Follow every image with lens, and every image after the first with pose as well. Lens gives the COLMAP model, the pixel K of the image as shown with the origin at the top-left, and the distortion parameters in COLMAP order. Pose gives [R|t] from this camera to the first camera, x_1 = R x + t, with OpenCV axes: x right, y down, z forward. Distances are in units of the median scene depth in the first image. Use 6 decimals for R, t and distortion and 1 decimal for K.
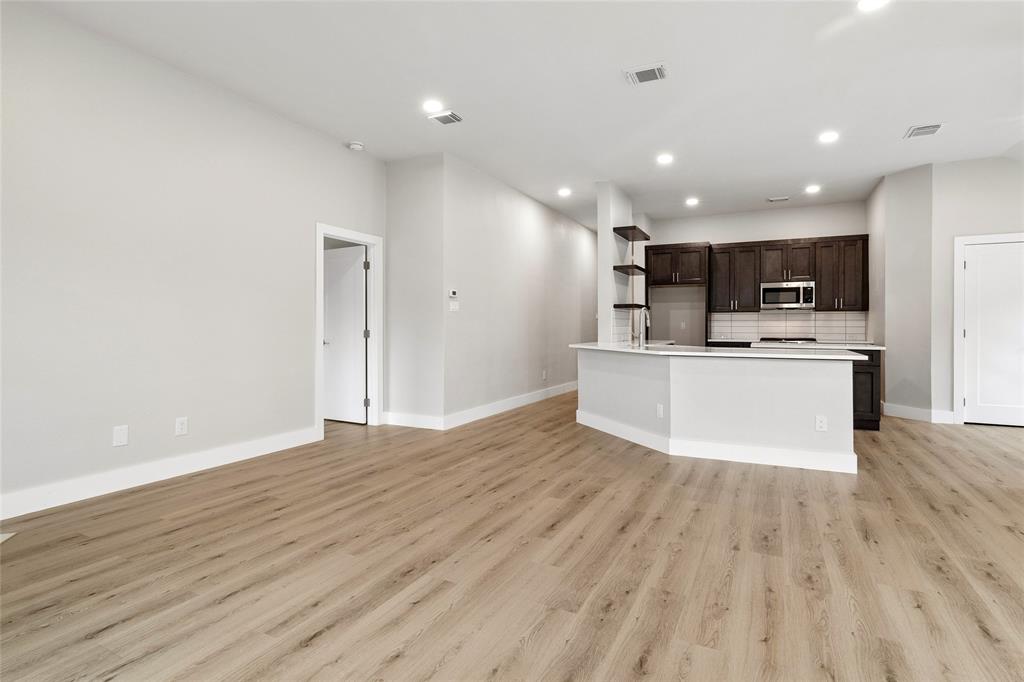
lens RADIAL K [[503.5, 0, 509.9], [0, 503.5, 330.6], [0, 0, 1]] dist [-0.000322, 0.000204]
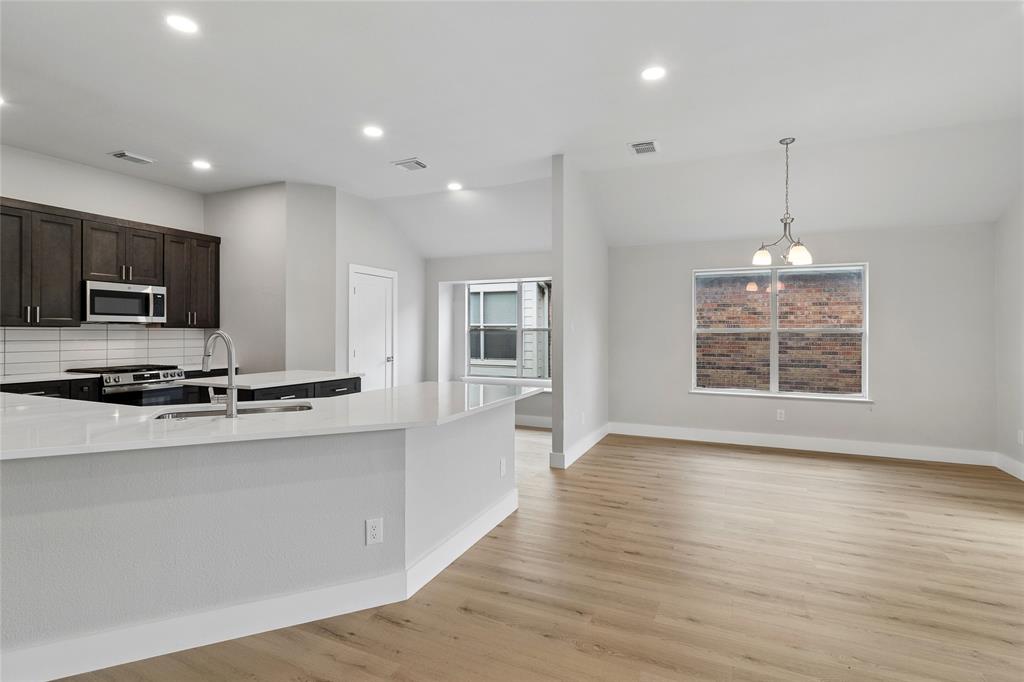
lens RADIAL K [[503.5, 0, 509.9], [0, 503.5, 330.6], [0, 0, 1]] dist [-0.000322, 0.000204]
pose [[-0.054572, -0.002625, 0.998506, -0.156050], [0.005752, 0.999979, 0.002943, -0.034732], [-0.998493, 0.005904, -0.054556, 0.560221]]
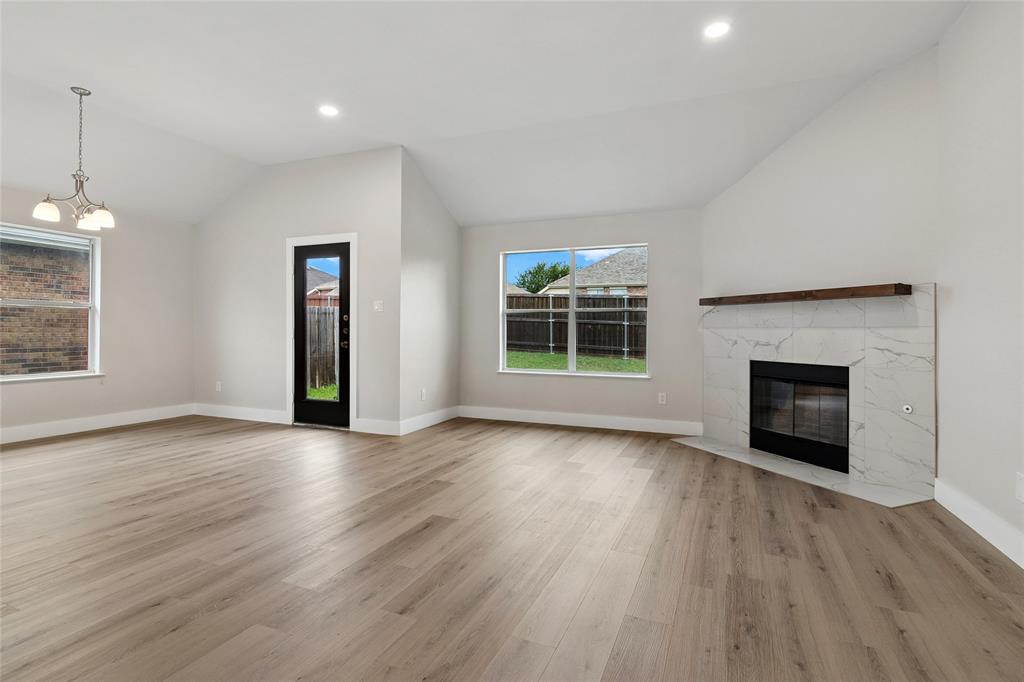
lens RADIAL K [[503.5, 0, 509.9], [0, 503.5, 330.6], [0, 0, 1]] dist [-0.000322, 0.000204]
pose [[-0.998054, -0.010200, -0.061512, -0.006070], [-0.010672, 0.999916, 0.007353, -0.003493], [0.061432, 0.007995, -0.998079, 0.783097]]
